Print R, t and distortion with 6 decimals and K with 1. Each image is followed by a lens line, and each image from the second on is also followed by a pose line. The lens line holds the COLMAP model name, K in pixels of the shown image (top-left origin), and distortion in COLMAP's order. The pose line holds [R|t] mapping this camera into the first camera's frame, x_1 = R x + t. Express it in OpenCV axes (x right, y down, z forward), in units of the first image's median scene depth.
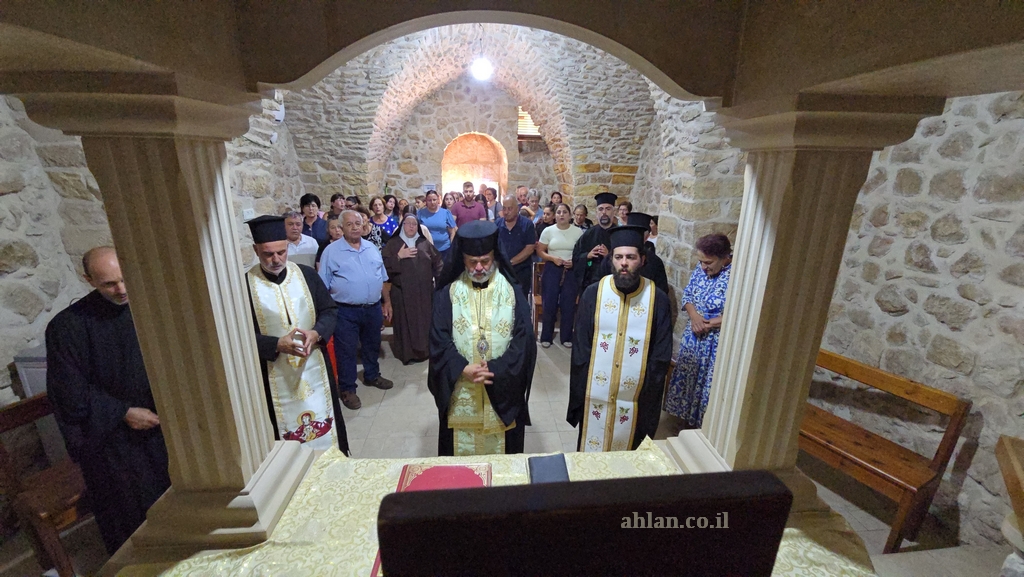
lens RADIAL K [[418.1, 0, 510.4], [0, 418.1, 290.2], [0, 0, 1]] dist [0.007623, -0.008373]
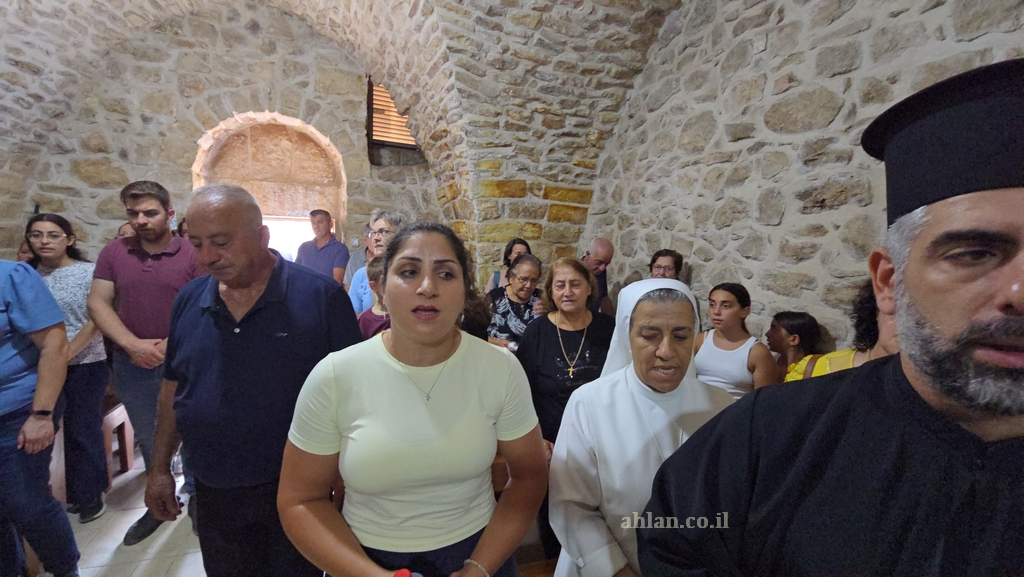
lens RADIAL K [[418.1, 0, 510.4], [0, 418.1, 290.2], [0, 0, 1]] dist [0.007623, -0.008373]
pose [[0.969668, -0.005249, 0.244370, 0.078390], [0.041686, 0.988674, -0.144176, -0.108707], [-0.240845, 0.149990, 0.958904, 0.598498]]
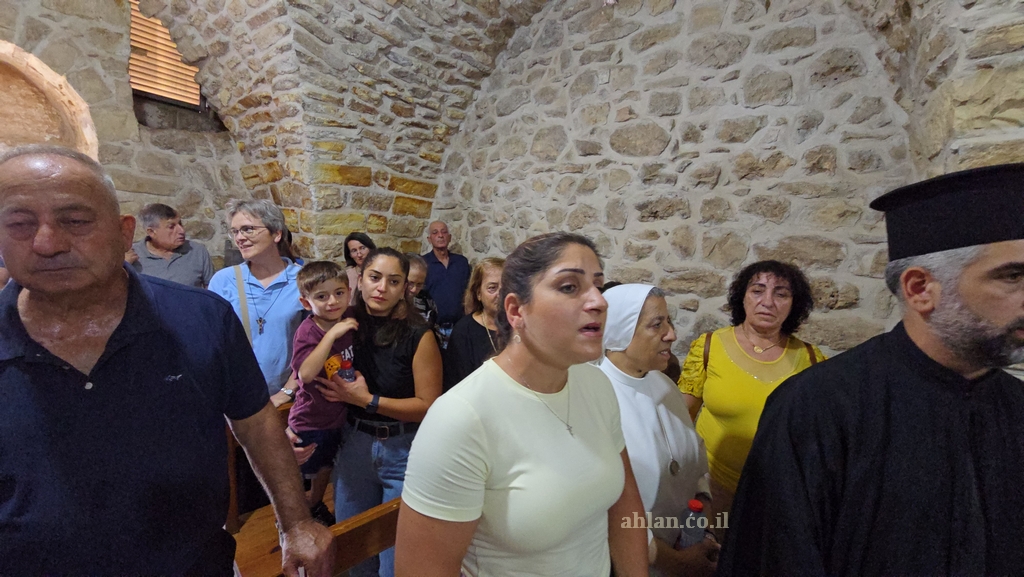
lens RADIAL K [[416.5, 0, 509.0], [0, 416.5, 289.4], [0, 0, 1]] dist [0.009106, -0.007764]
pose [[0.729311, -0.046422, 0.682605, 0.000920], [0.135284, 0.987782, -0.077364, -0.124831], [-0.670674, 0.148768, 0.726681, 0.646484]]
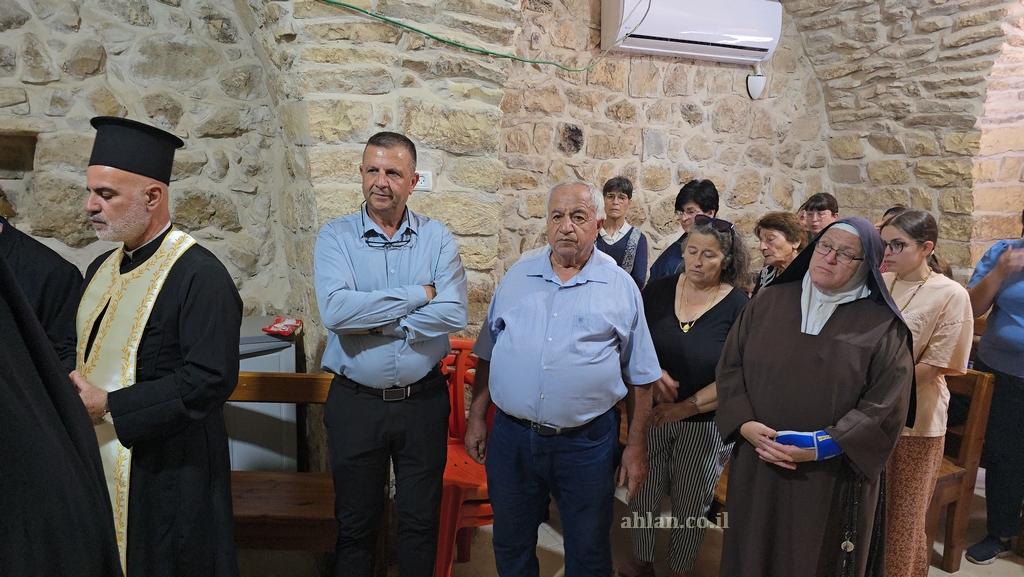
lens RADIAL K [[692.6, 0, 512.6], [0, 692.6, 301.4], [0, 0, 1]] dist [0.059214, -0.045002]
pose [[0.376409, 0.140777, -0.915695, 0.124003], [-0.283594, 0.958451, 0.030776, -0.049271], [0.881981, 0.248101, 0.400693, 0.406574]]
